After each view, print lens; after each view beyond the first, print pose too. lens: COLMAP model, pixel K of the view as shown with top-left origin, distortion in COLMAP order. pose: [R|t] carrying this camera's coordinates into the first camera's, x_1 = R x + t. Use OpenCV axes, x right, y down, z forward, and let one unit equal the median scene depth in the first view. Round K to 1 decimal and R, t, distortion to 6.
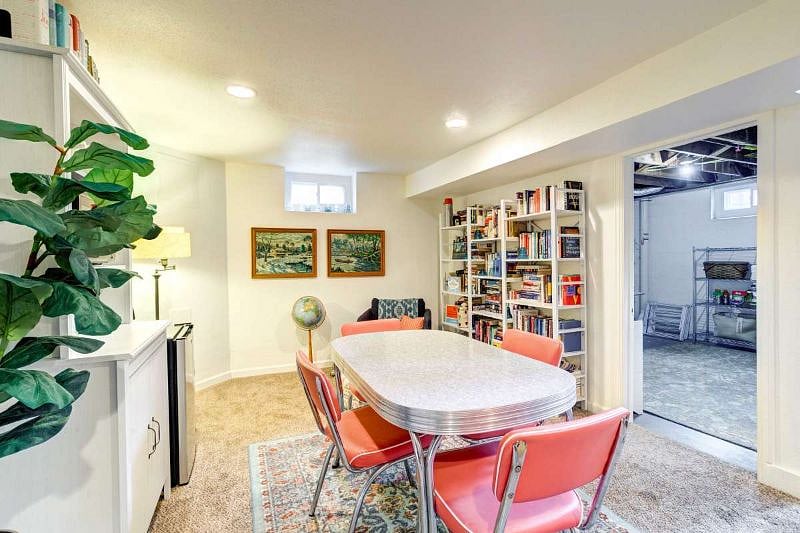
lens RADIAL K [[387.6, 0, 397.2], [0, 387.6, 264.8], [0, 0, 1]] dist [-0.003218, 0.002987]
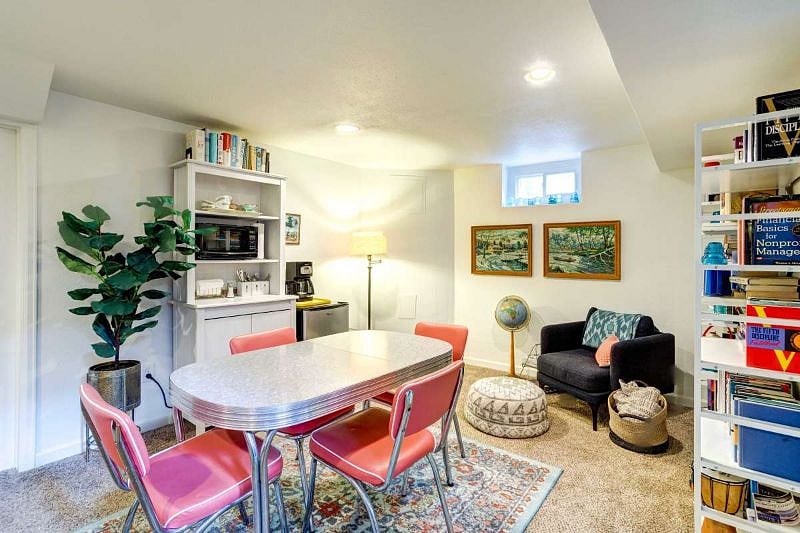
lens RADIAL K [[387.6, 0, 406.5], [0, 387.6, 260.5], [0, 0, 1]] dist [-0.003218, 0.002987]
pose [[0.496927, 0.026356, -0.867392, 0.449150], [-0.022729, 0.999591, 0.017351, -0.015341], [0.867495, 0.011093, 0.497322, 0.290635]]
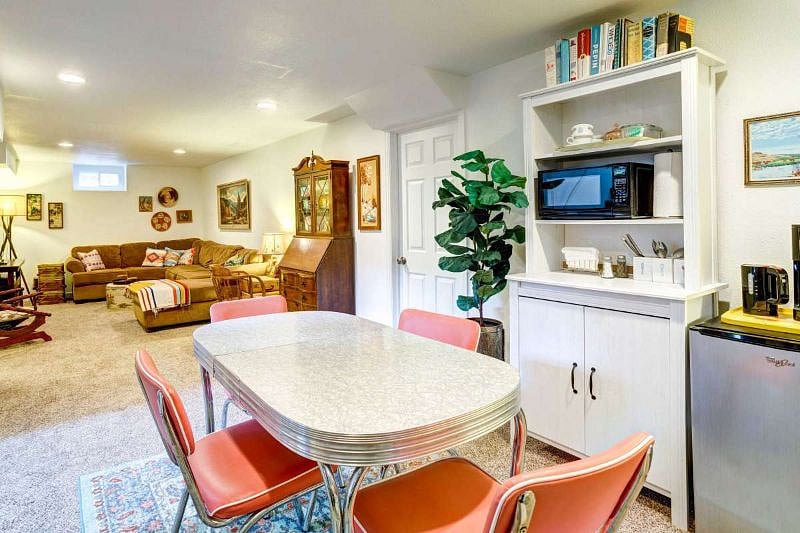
lens RADIAL K [[451.5, 0, 348.0], [0, 451.5, 219.8], [0, 0, 1]] dist [-0.029392, 0.001642]
pose [[-0.981266, 0.028683, -0.190510, 0.083493], [0.025969, 0.999523, 0.016728, -0.012515], [0.190899, 0.011467, -0.981543, 0.804557]]
